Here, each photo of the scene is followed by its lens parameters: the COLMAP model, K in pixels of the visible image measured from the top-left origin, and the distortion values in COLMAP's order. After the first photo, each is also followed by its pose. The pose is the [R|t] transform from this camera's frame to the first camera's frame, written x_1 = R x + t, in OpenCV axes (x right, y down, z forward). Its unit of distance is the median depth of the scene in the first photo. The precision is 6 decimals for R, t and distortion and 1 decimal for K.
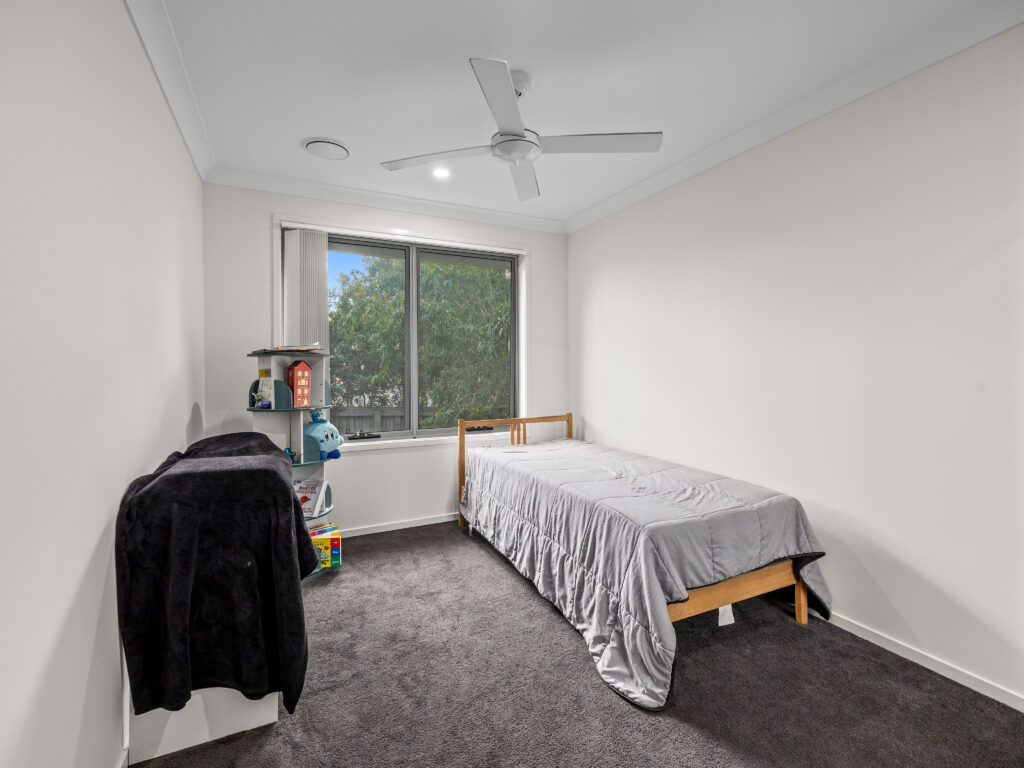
lens RADIAL K [[447.1, 0, 510.4], [0, 447.1, 374.1], [0, 0, 1]] dist [0.003367, 0.000254]
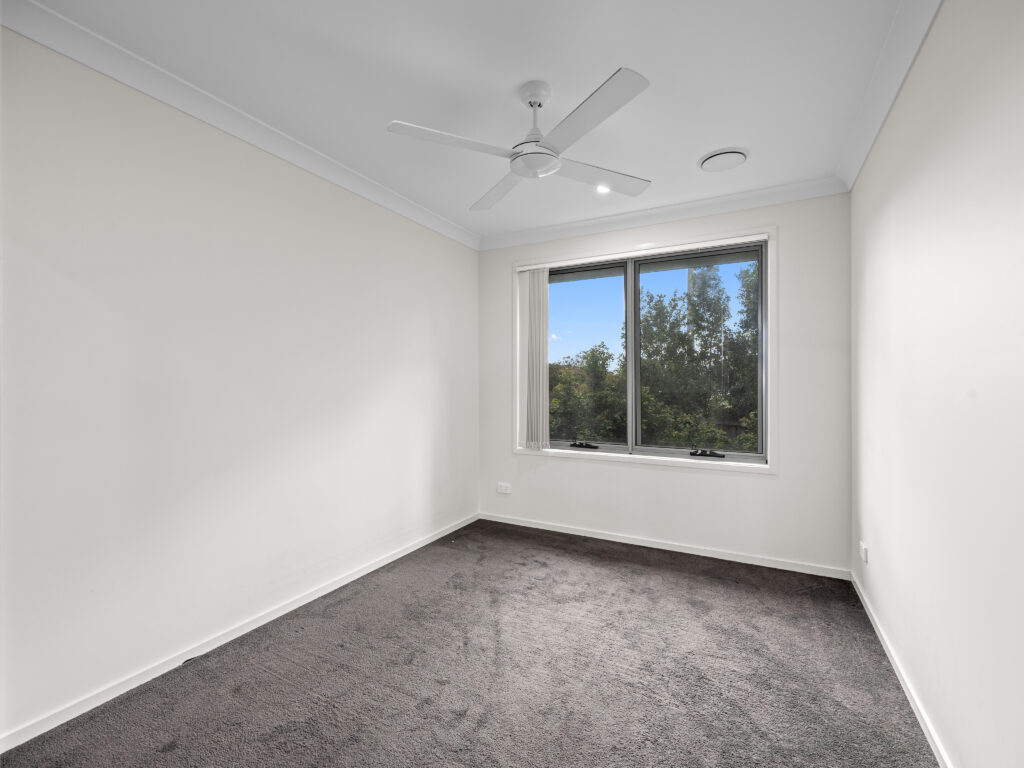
lens RADIAL K [[447.1, 0, 515.7], [0, 447.1, 383.3], [0, 0, 1]] dist [0.003367, 0.000254]
pose [[0.600356, 0.005091, -0.799717, 0.473537], [-0.015477, 0.999866, -0.005254, -0.004742], [0.799583, 0.015531, 0.600354, 0.222331]]
